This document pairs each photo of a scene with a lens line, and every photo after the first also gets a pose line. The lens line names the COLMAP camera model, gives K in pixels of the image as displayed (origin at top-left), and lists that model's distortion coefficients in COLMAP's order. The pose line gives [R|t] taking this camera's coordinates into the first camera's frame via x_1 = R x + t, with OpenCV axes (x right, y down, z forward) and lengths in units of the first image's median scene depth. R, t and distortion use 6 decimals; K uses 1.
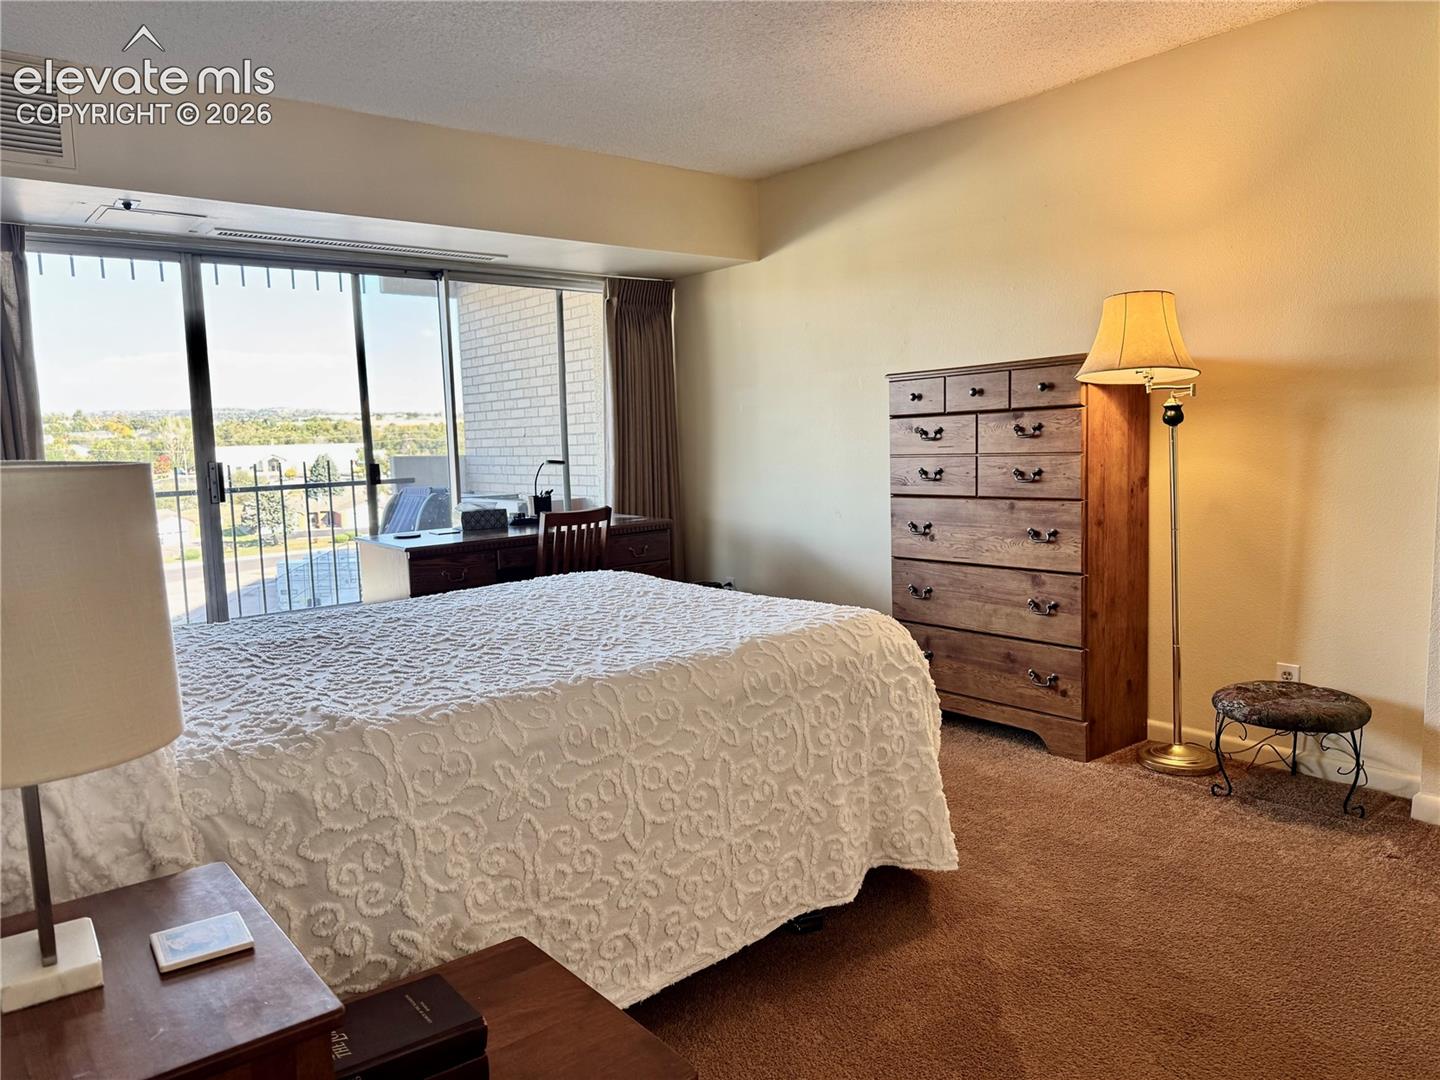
lens RADIAL K [[1026.6, 0, 713.1], [0, 1026.6, 546.4], [0, 0, 1]] dist [0.018724, -0.009893]
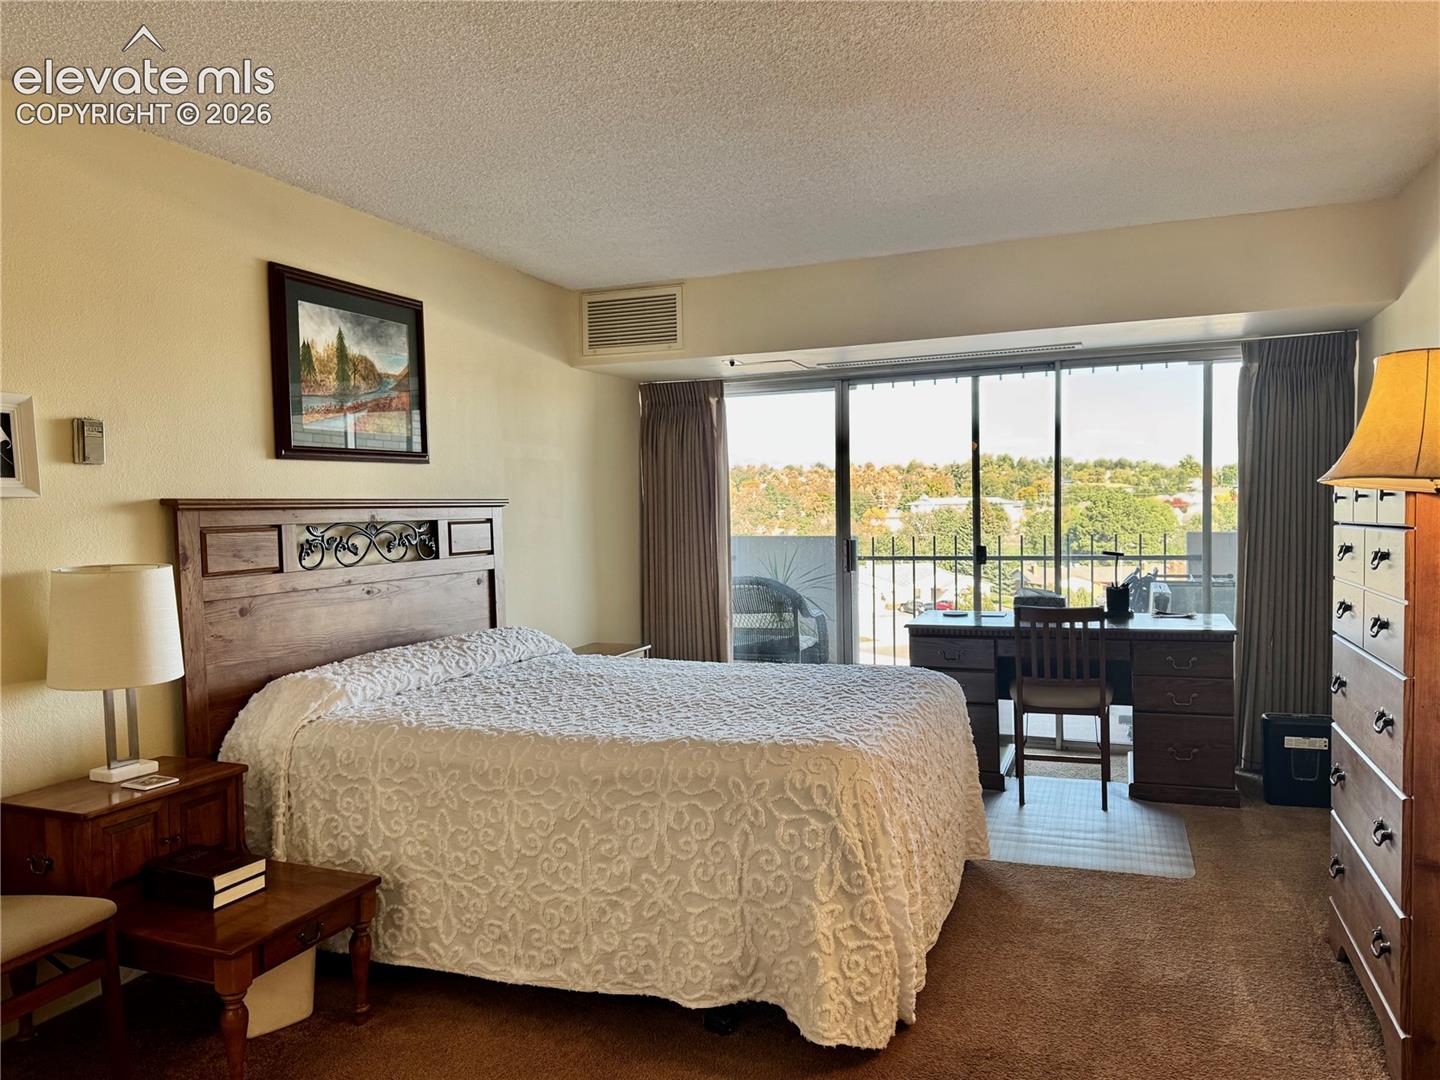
lens RADIAL K [[1026.6, 0, 724.3], [0, 1026.6, 534.3], [0, 0, 1]] dist [0.018724, -0.009893]
pose [[0.484285, 0.042375, -0.873884, 1.092575], [-0.090437, 0.995901, -0.001826, -0.143713], [0.870224, 0.079916, 0.486132, 0.499803]]
